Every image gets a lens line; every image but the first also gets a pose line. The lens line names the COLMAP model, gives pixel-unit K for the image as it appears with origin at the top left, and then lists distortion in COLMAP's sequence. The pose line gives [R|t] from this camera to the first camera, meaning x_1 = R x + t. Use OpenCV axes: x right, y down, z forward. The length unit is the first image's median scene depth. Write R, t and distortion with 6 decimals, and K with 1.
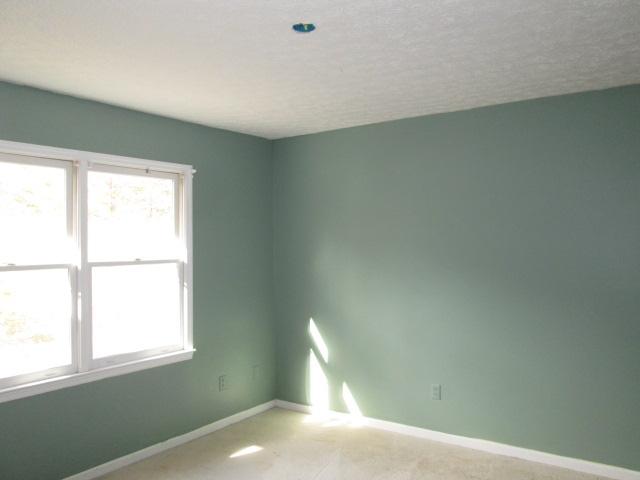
lens RADIAL K [[552.8, 0, 320.0], [0, 552.8, 240.0], [0, 0, 1]] dist [-0.060610, 0.004196]
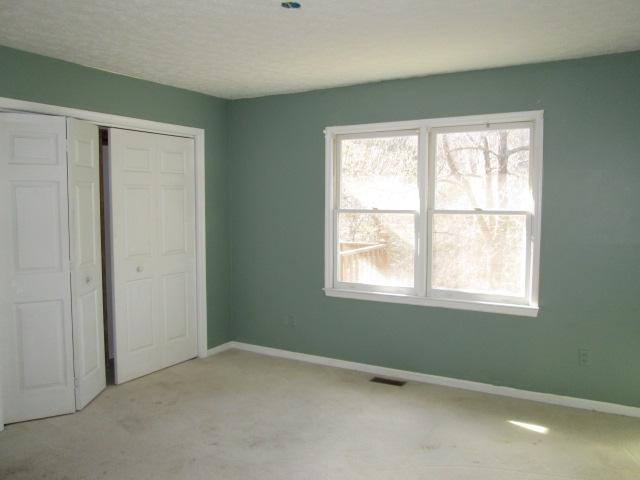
lens RADIAL K [[534.9, 0, 320.0], [0, 534.9, 240.0], [0, 0, 1]] dist [-0.014980, 0.004450]
pose [[0.090431, 0.078756, -0.992784, 0.680544], [-0.002330, 0.996882, 0.078868, 0.013515], [0.995900, -0.004819, 0.090333, 0.583707]]
